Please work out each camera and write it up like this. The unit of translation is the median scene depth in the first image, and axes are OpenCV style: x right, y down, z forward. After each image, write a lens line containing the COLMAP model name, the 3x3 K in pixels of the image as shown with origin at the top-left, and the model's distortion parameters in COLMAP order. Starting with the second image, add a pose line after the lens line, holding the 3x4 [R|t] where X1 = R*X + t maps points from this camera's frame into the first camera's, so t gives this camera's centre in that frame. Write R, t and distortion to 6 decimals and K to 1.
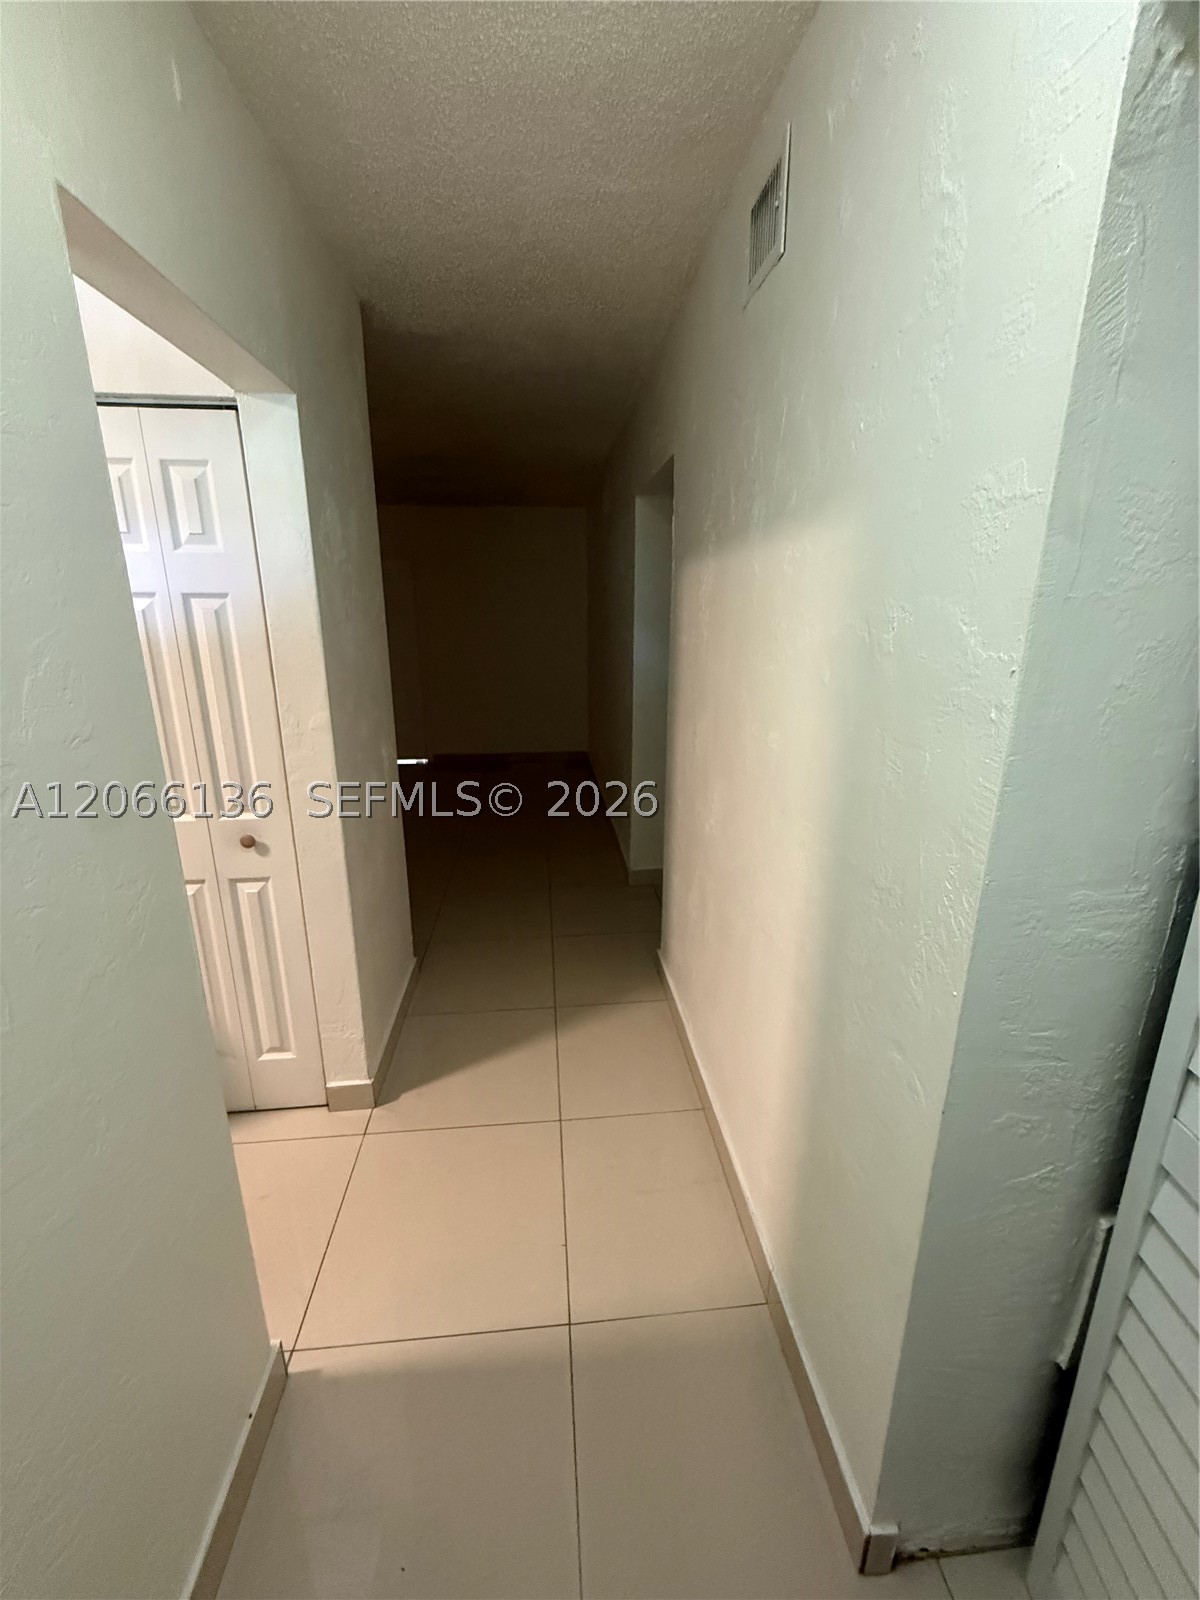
lens RADIAL K [[634.4, 0, 604.3], [0, 634.4, 799.7], [0, 0, 1]] dist [-0.003693, 0.001126]
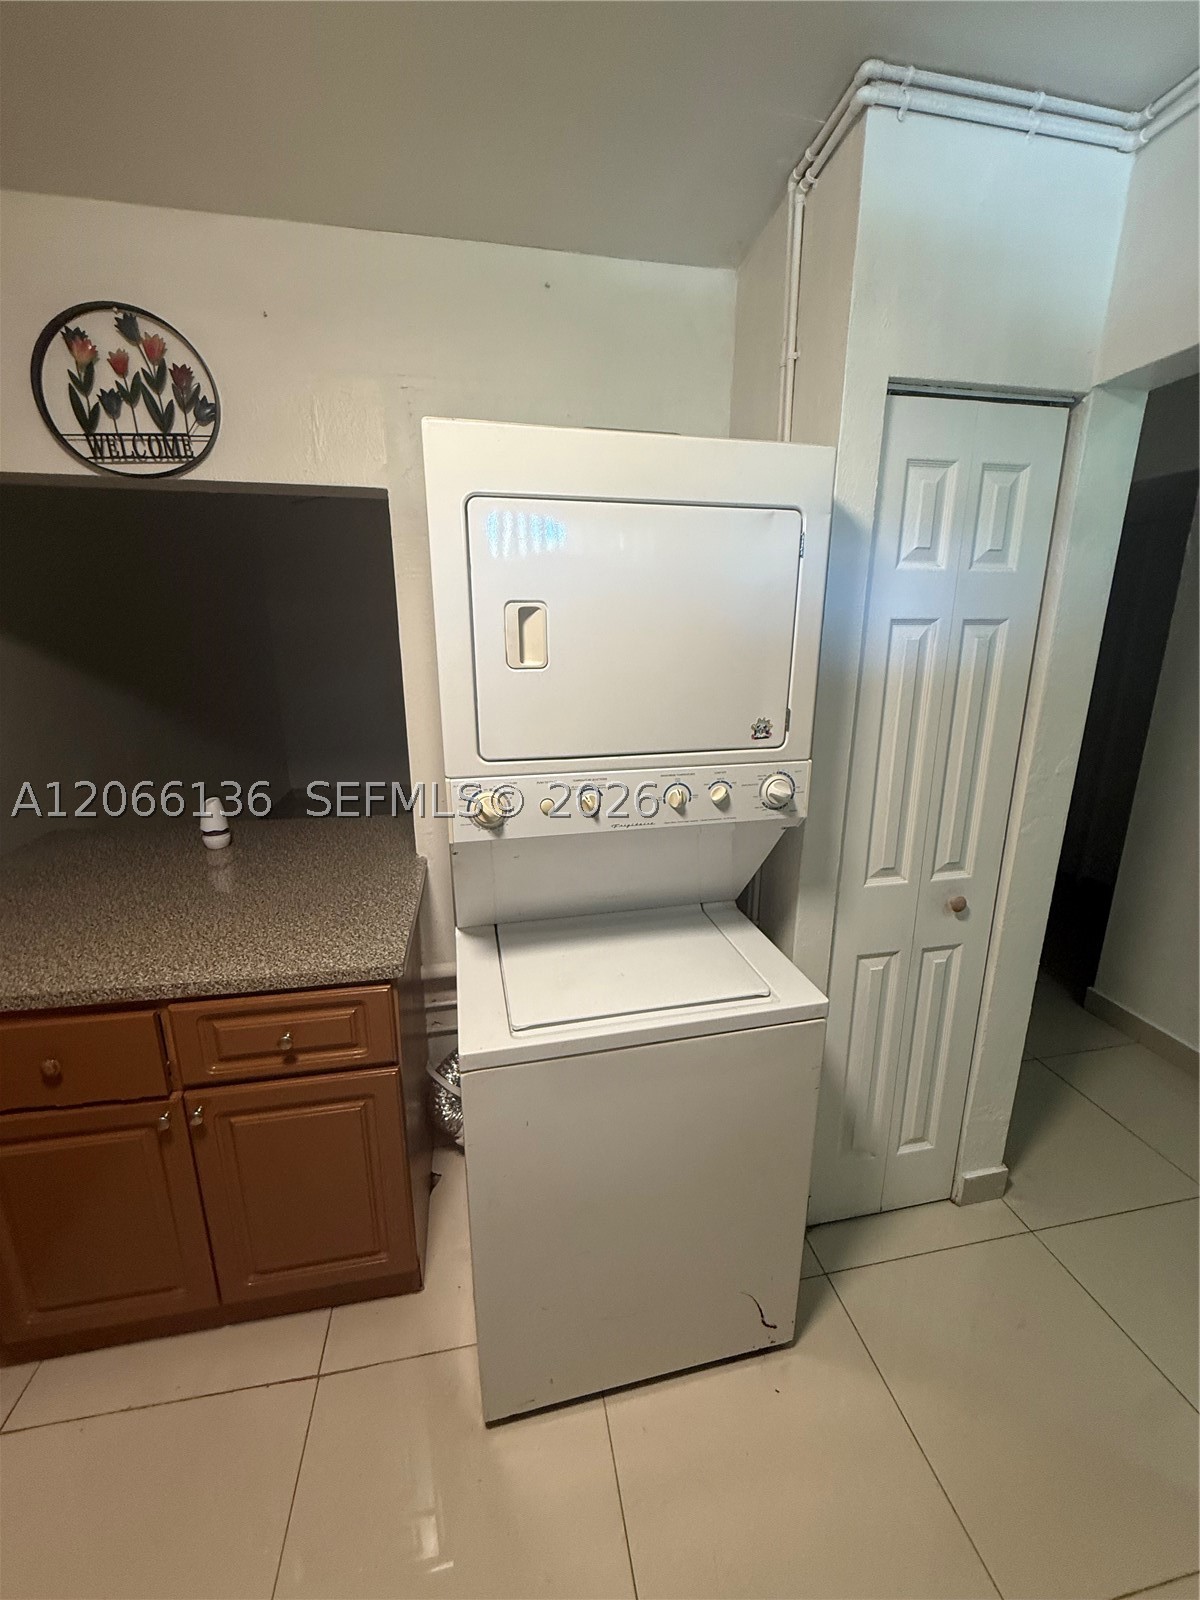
lens RADIAL K [[634.4, 0, 600.4], [0, 634.4, 791.4], [0, 0, 1]] dist [-0.003693, 0.001126]
pose [[0.995845, -0.027995, 0.086651, -1.080390], [0.029600, 0.999412, -0.017292, -0.085146], [-0.086116, 0.019785, 0.996089, 0.179802]]
